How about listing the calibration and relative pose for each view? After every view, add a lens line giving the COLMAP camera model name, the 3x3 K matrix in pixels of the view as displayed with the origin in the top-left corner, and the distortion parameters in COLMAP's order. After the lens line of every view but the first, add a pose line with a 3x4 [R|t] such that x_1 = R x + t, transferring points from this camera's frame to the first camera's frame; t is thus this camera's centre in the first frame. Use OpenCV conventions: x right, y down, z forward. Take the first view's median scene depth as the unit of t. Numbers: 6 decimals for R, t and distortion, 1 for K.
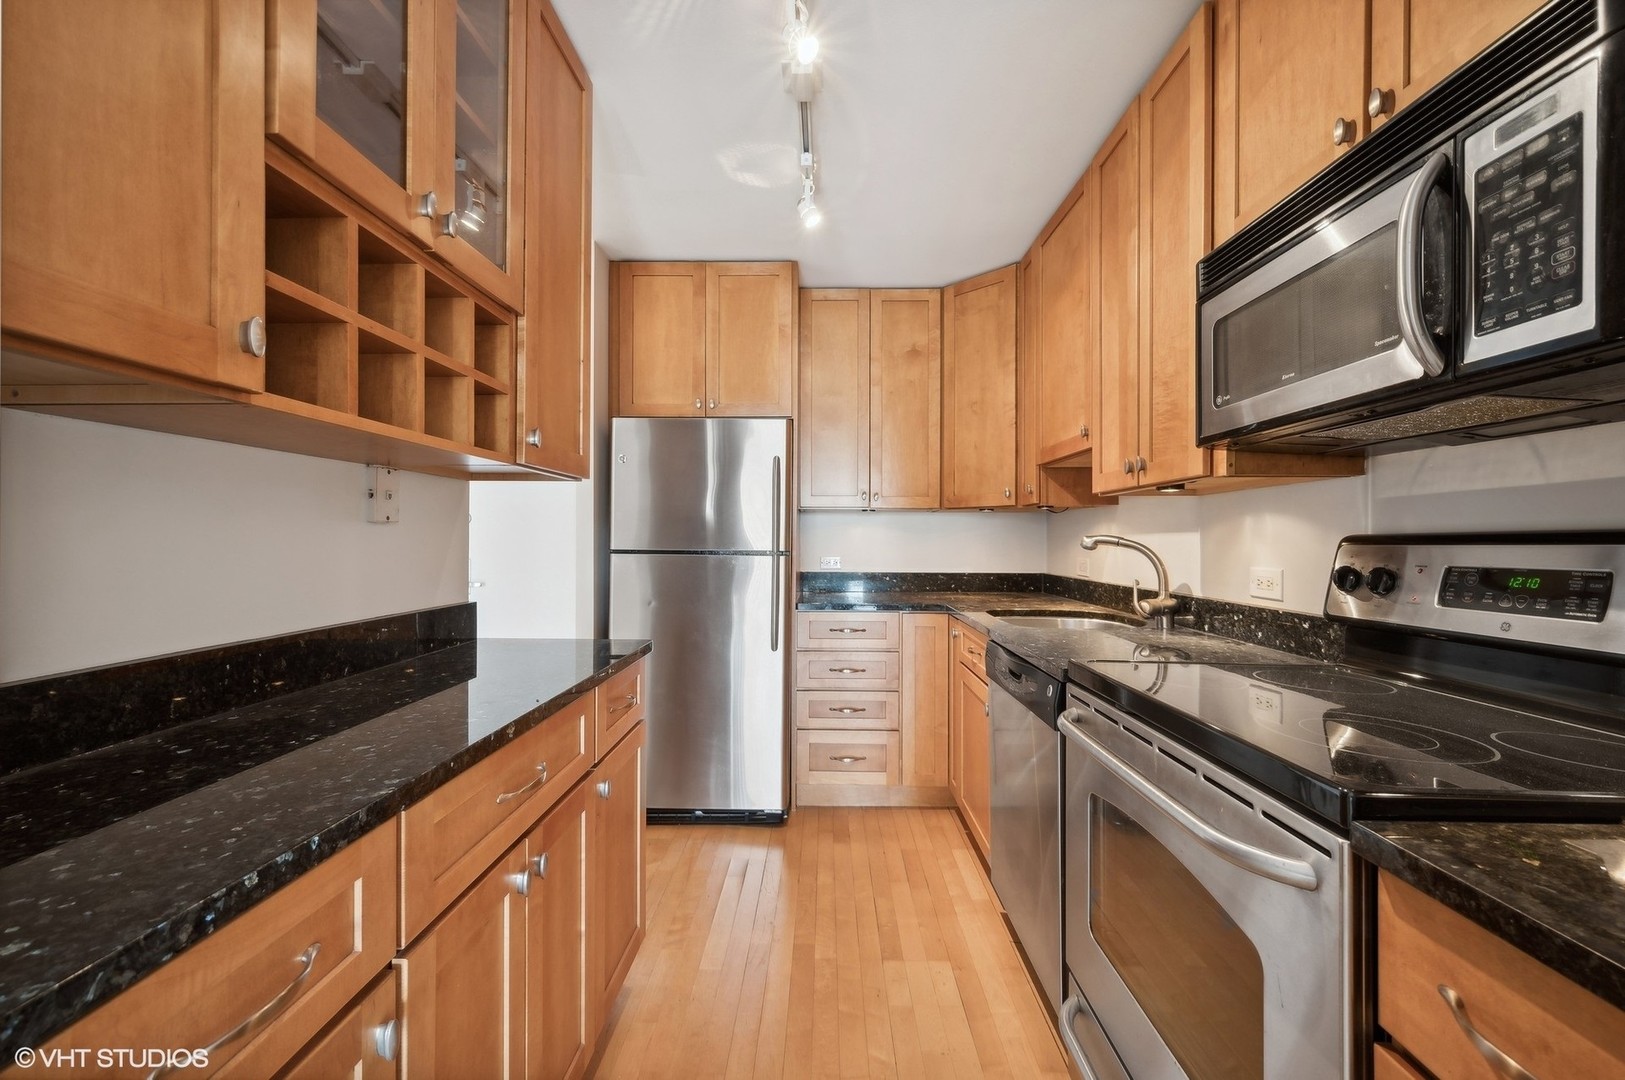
lens RADIAL K [[666.9, 0, 810.1], [0, 666.9, 543.2], [0, 0, 1]] dist [0.000571, 0.000599]
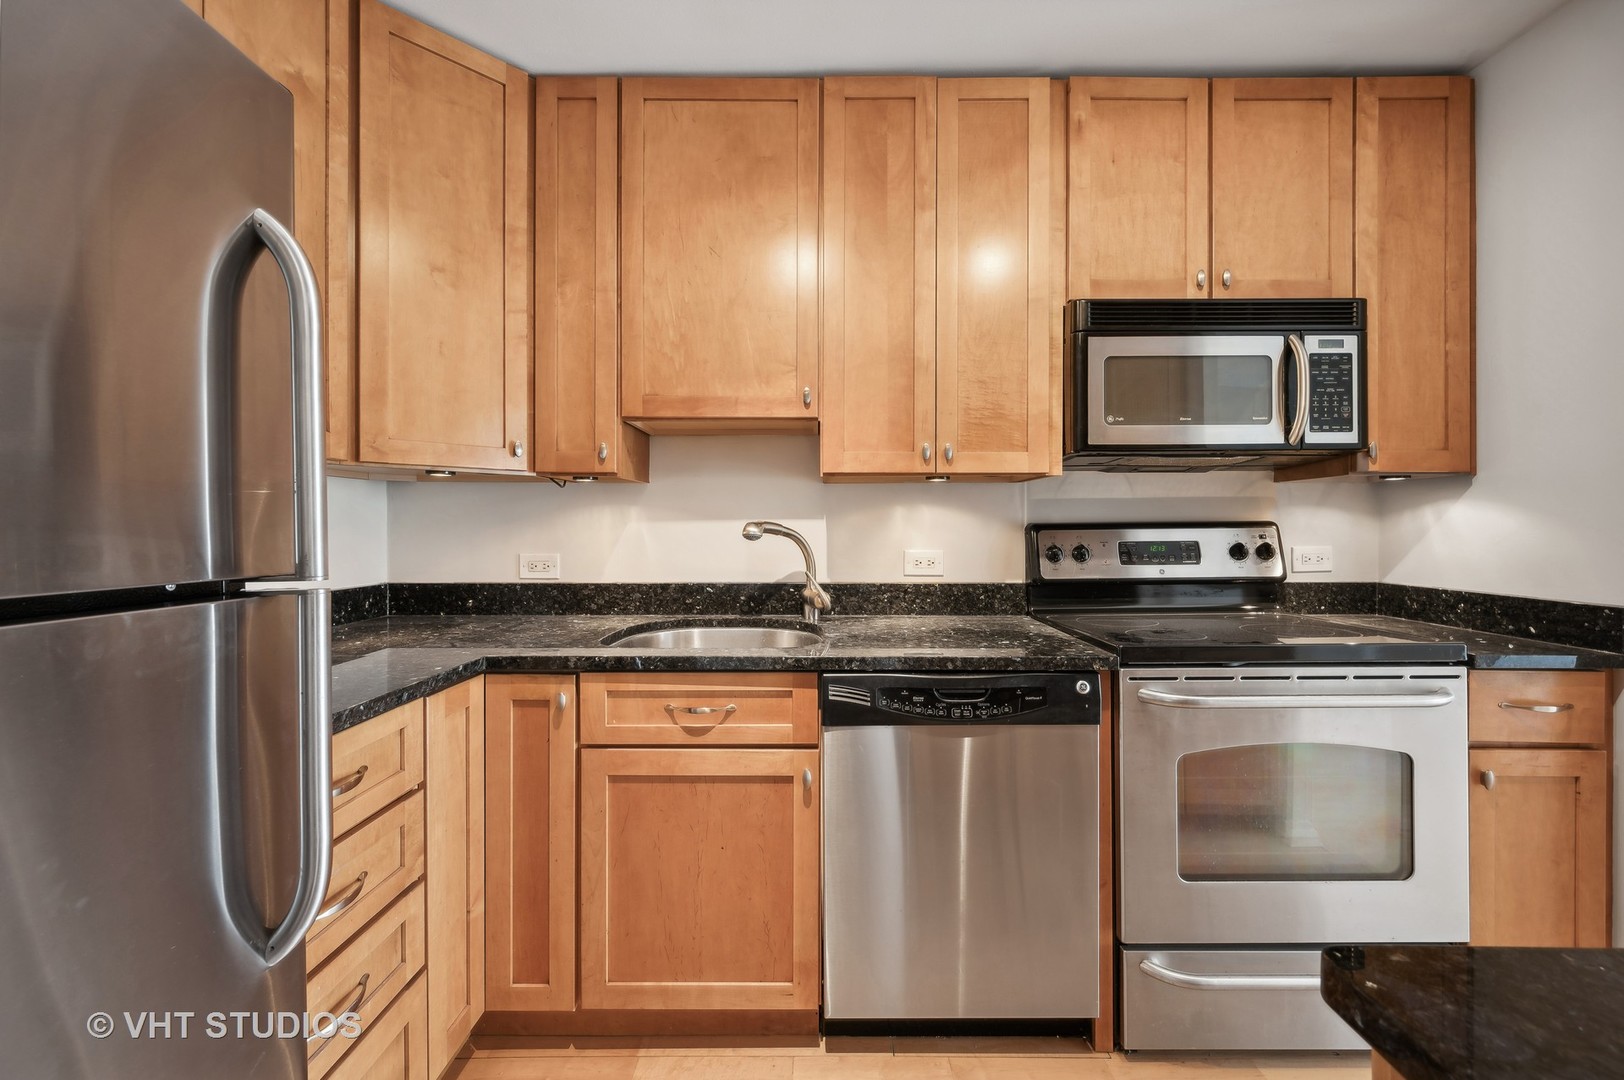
lens RADIAL K [[666.5, 0, 812.1], [0, 666.5, 526.6], [0, 0, 1]] dist [0.000571, 0.000599]
pose [[-0.029290, -0.006738, 0.999548, -0.884421], [0.005424, 0.999961, 0.006900, -0.024966], [-0.999556, 0.005624, -0.029252, 2.166590]]
